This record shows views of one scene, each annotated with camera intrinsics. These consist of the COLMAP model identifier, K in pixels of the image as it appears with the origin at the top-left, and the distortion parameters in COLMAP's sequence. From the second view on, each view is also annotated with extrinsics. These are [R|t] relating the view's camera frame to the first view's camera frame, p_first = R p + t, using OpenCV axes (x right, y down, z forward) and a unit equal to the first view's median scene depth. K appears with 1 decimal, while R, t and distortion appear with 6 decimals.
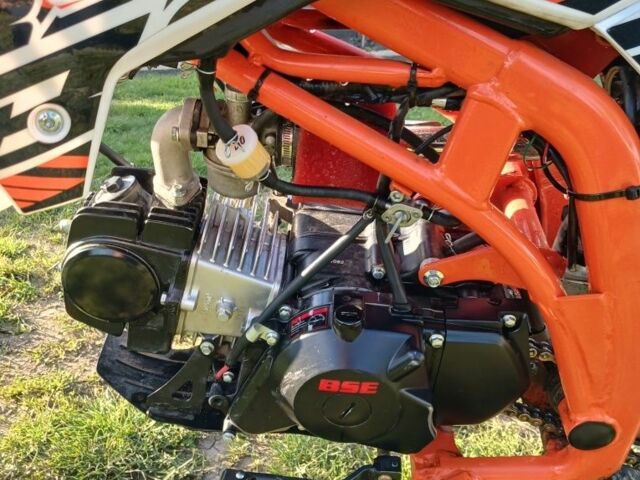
lens RADIAL K [[685.5, 0, 320.0], [0, 685.5, 240.0], [0, 0, 1]] dist [0.240726, -0.731044]
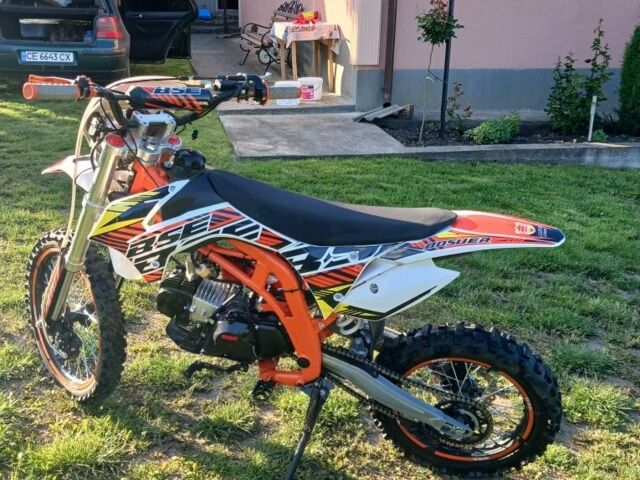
lens RADIAL K [[685.5, 0, 320.0], [0, 685.5, 240.0], [0, 0, 1]] dist [0.240726, -0.731044]
pose [[0.982811, 0.085394, -0.163678, 0.980227], [-0.094916, 0.994165, -0.051249, -0.137922], [0.158347, 0.065904, 0.985182, -2.311627]]
